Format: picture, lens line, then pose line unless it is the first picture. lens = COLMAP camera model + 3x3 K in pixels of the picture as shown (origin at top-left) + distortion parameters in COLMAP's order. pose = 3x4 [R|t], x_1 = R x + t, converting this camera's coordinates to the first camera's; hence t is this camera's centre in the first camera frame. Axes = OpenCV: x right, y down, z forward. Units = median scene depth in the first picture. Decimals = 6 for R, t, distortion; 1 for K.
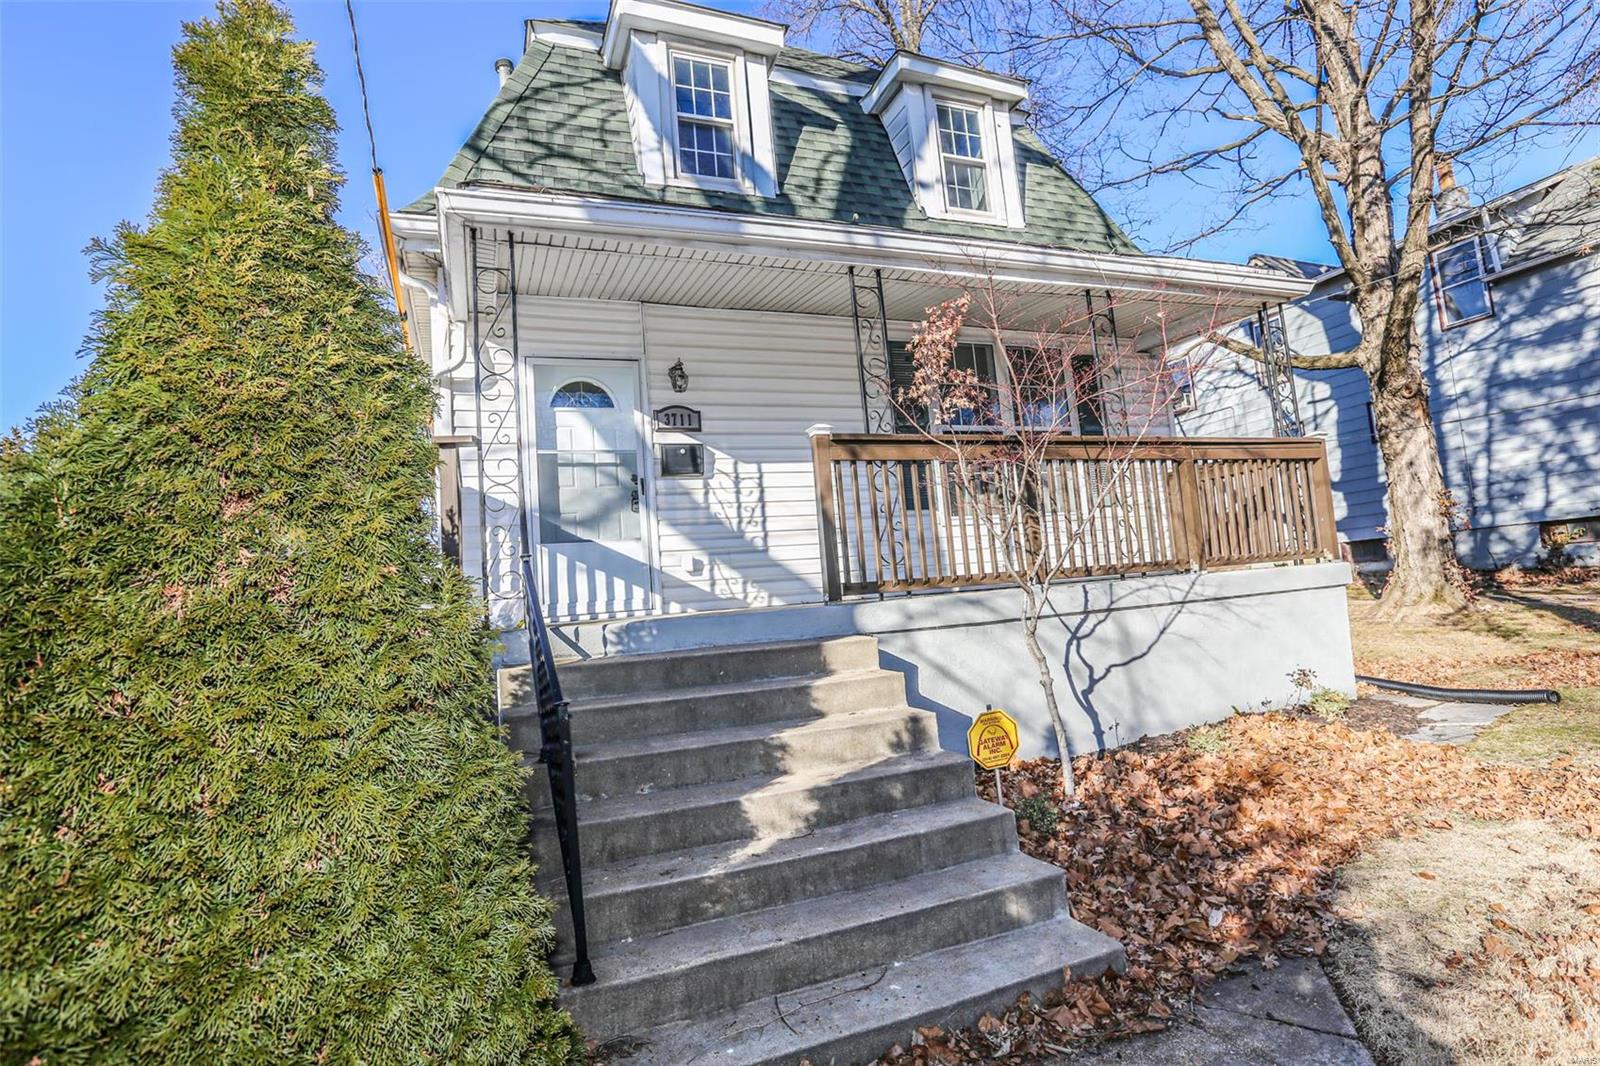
lens RADIAL K [[799.3, 0, 792.1], [0, 799.3, 529.7], [0, 0, 1]] dist [-0.040020, 0.017523]
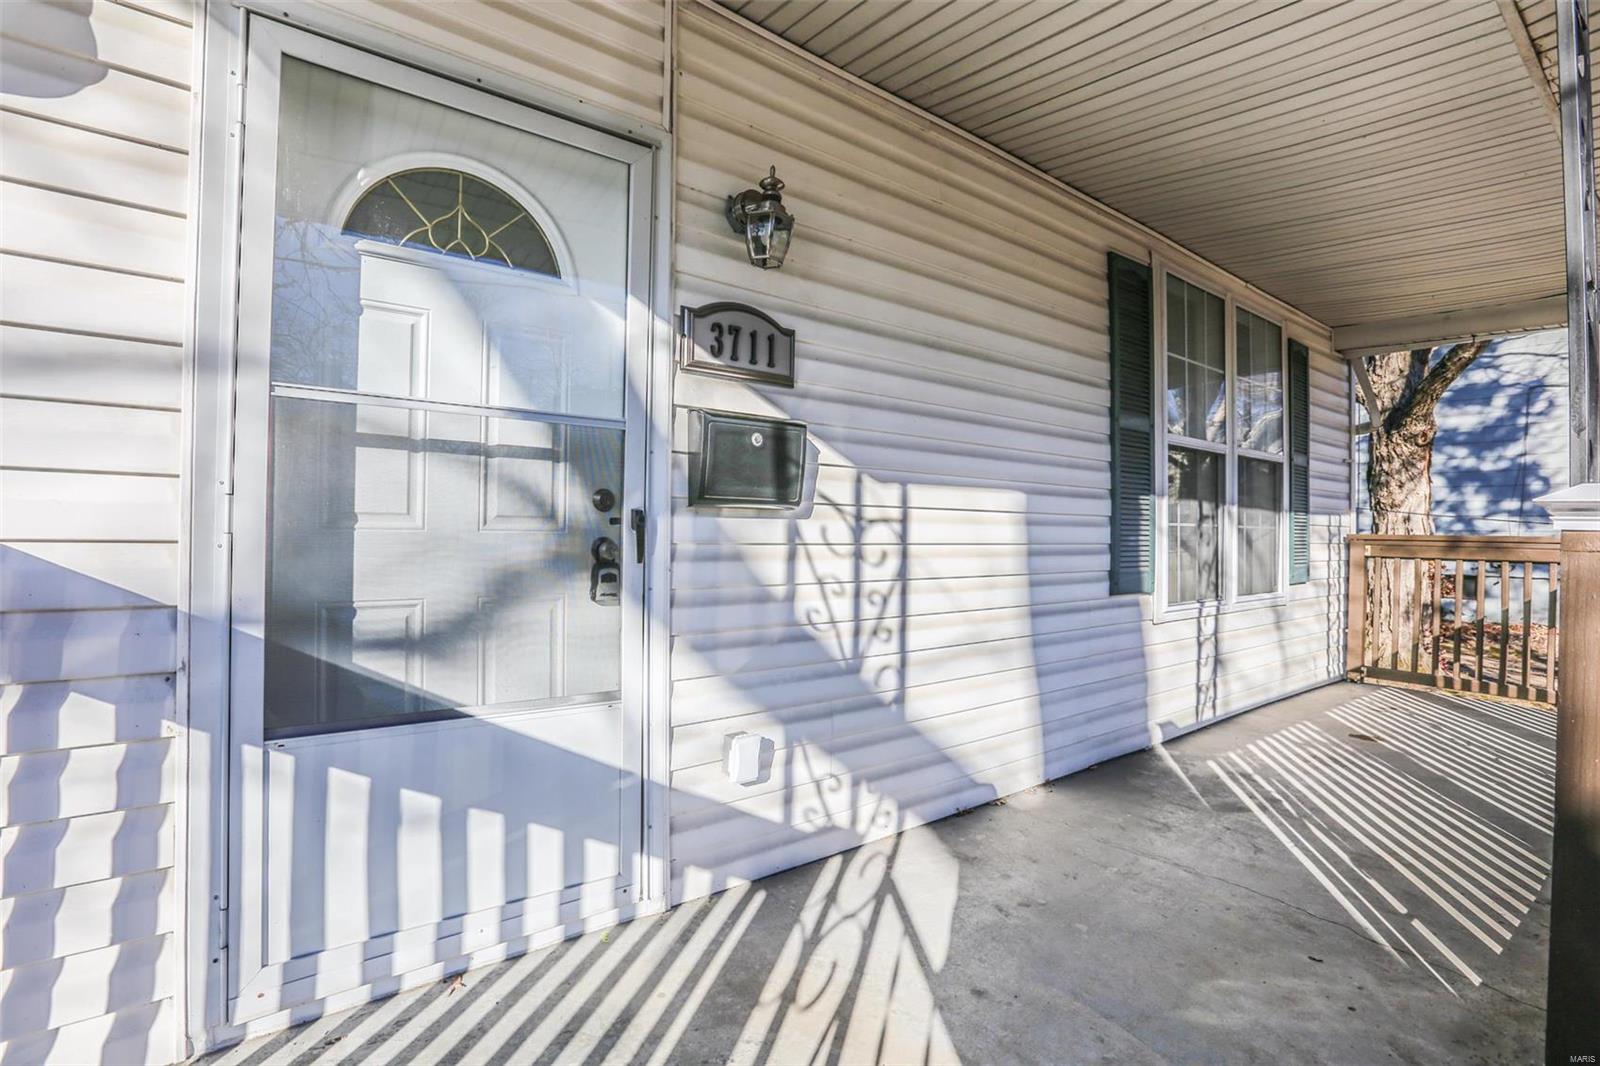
lens RADIAL K [[735.2, 0, 791.5], [0, 735.2, 528.0], [0, 0, 1]] dist [-0.052620, 0.021162]
pose [[0.958084, 0.091392, 0.271518, -0.196766], [-0.112423, 0.991667, 0.062907, -0.078515], [-0.263506, -0.090796, 0.960375, 0.657095]]
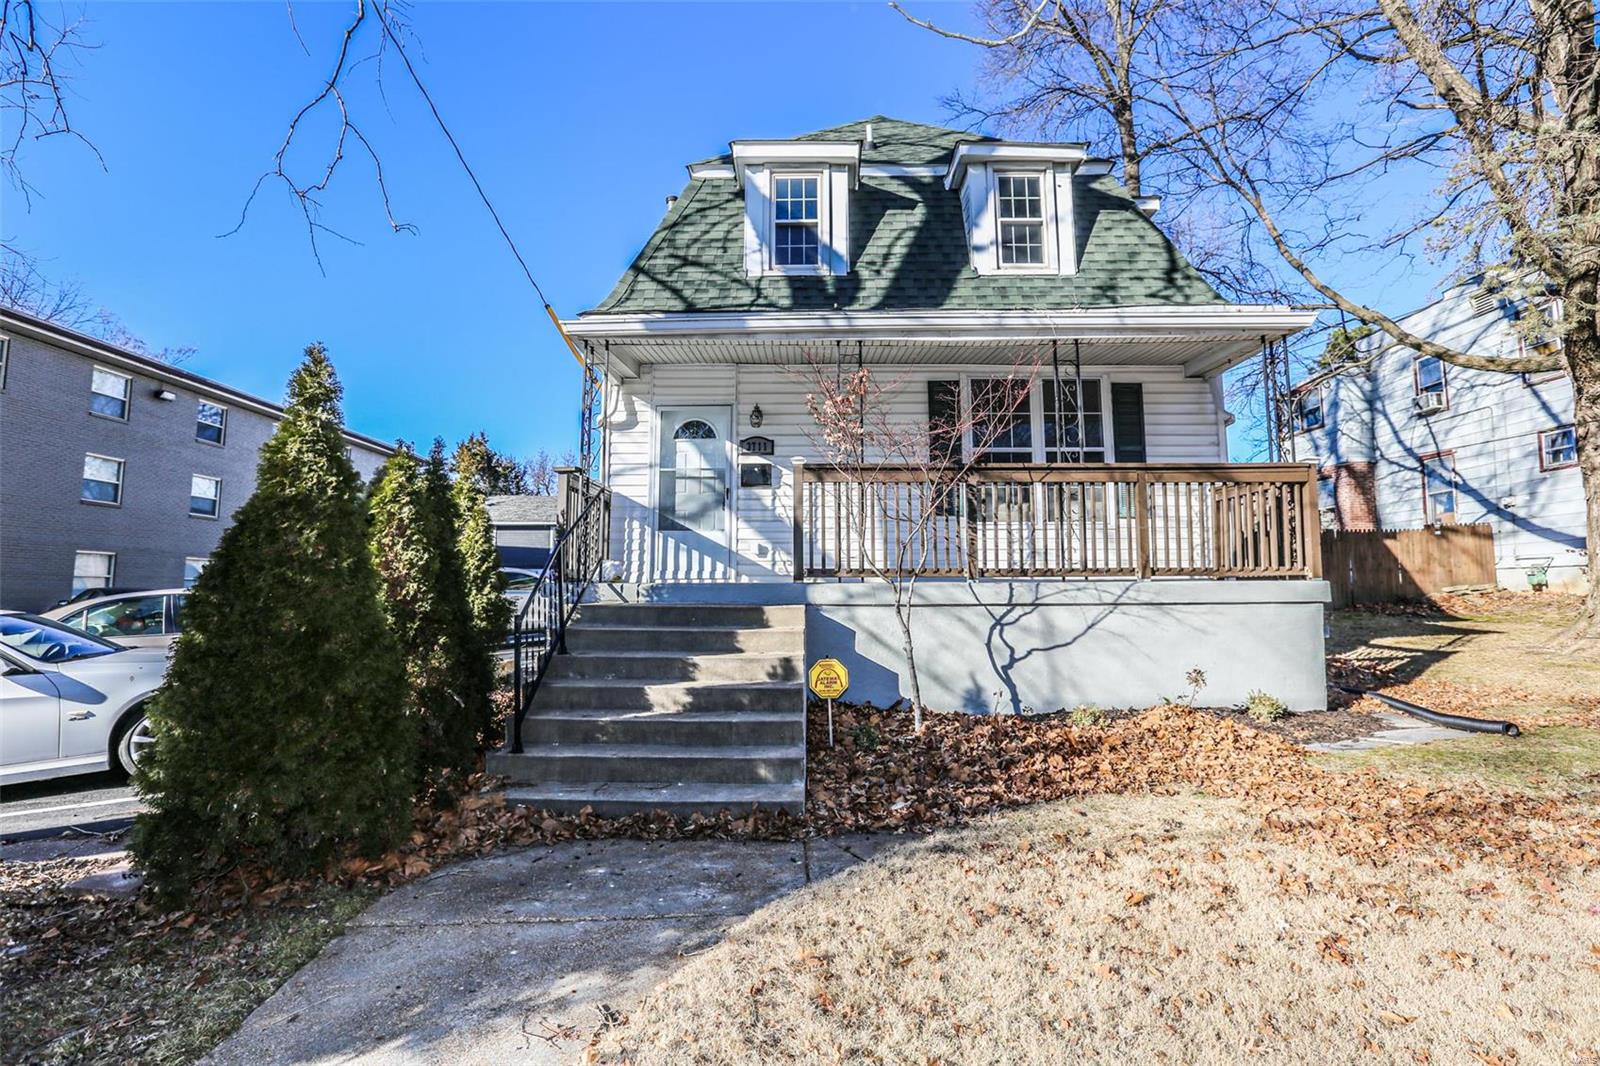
lens RADIAL K [[727.0, 0, 790.7], [0, 727.0, 531.4], [0, 0, 1]] dist [-0.047729, 0.013041]
pose [[0.920793, 0.044731, -0.387479, 0.405623], [-0.035277, 0.998882, 0.031480, -0.029844], [0.388453, -0.015318, 0.921341, -0.157796]]
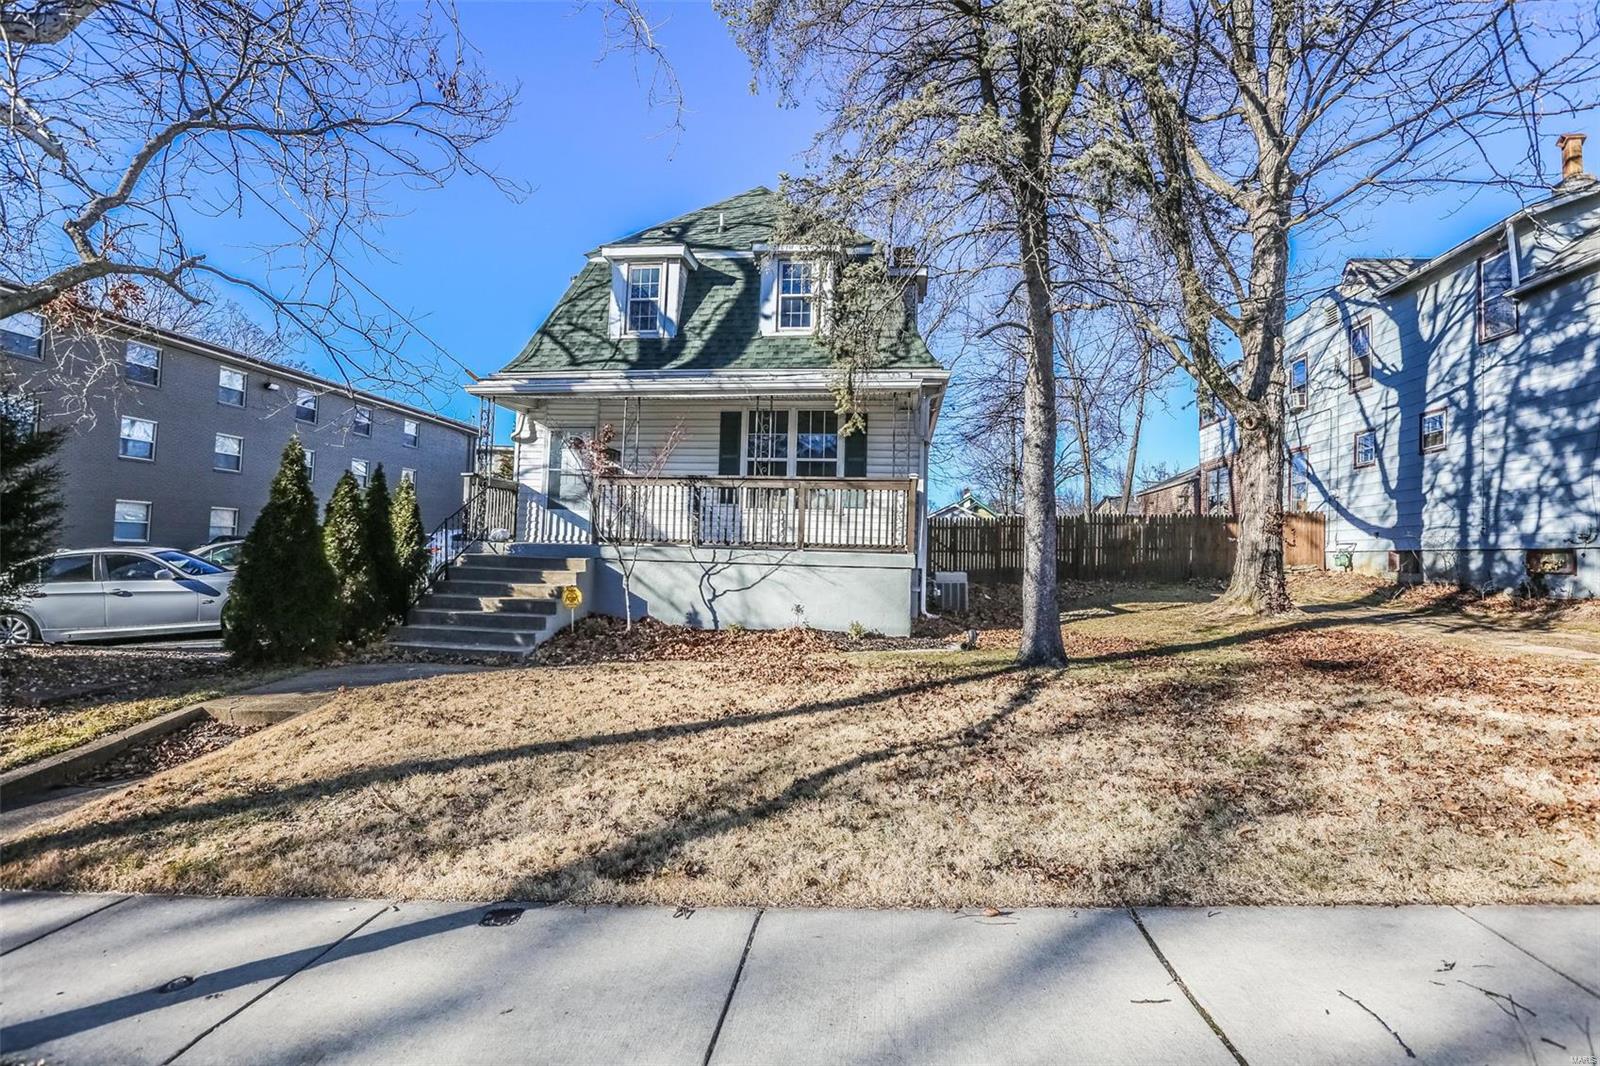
lens RADIAL K [[735.2, 0, 791.5], [0, 735.2, 528.0], [0, 0, 1]] dist [-0.052620, 0.021162]
pose [[0.865951, 0.083512, -0.493107, 1.227022], [-0.048680, 0.995353, 0.083085, -0.126515], [0.497754, -0.047944, 0.865992, -0.456361]]
